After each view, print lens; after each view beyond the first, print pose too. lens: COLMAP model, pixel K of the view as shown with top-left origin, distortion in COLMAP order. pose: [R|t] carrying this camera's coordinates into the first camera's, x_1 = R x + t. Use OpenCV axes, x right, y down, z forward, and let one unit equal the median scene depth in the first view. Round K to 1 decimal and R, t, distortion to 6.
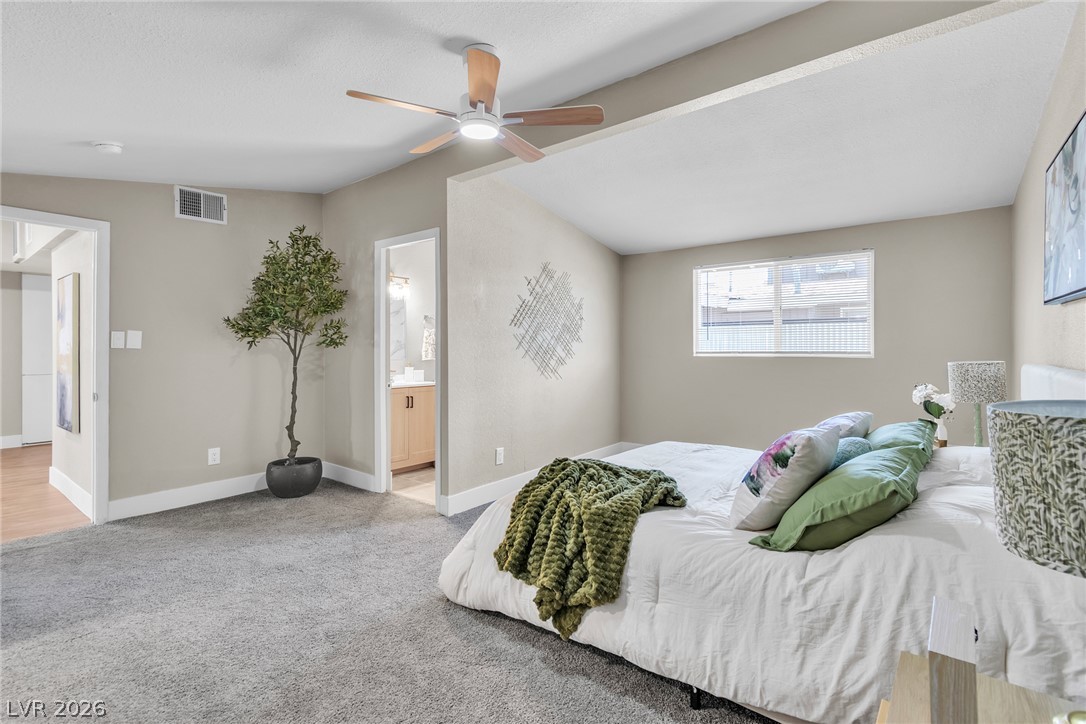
lens RADIAL K [[483.5, 0, 548.1], [0, 483.5, 347.2], [0, 0, 1]] dist [0.000560, -0.000854]
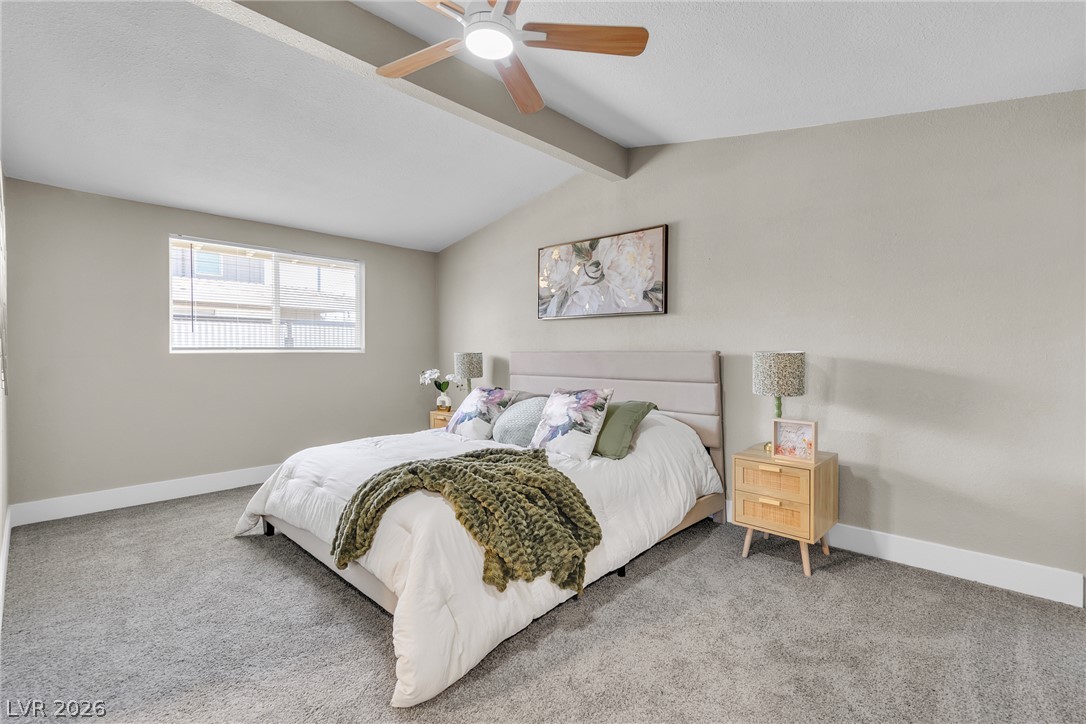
lens RADIAL K [[483.5, 0, 548.1], [0, 483.5, 347.2], [0, 0, 1]] dist [0.000560, -0.000854]
pose [[0.105056, 0.007819, 0.994436, -0.862622], [-0.002974, 0.999967, -0.007548, 0.028661], [-0.994462, -0.002164, 0.105075, 0.755645]]
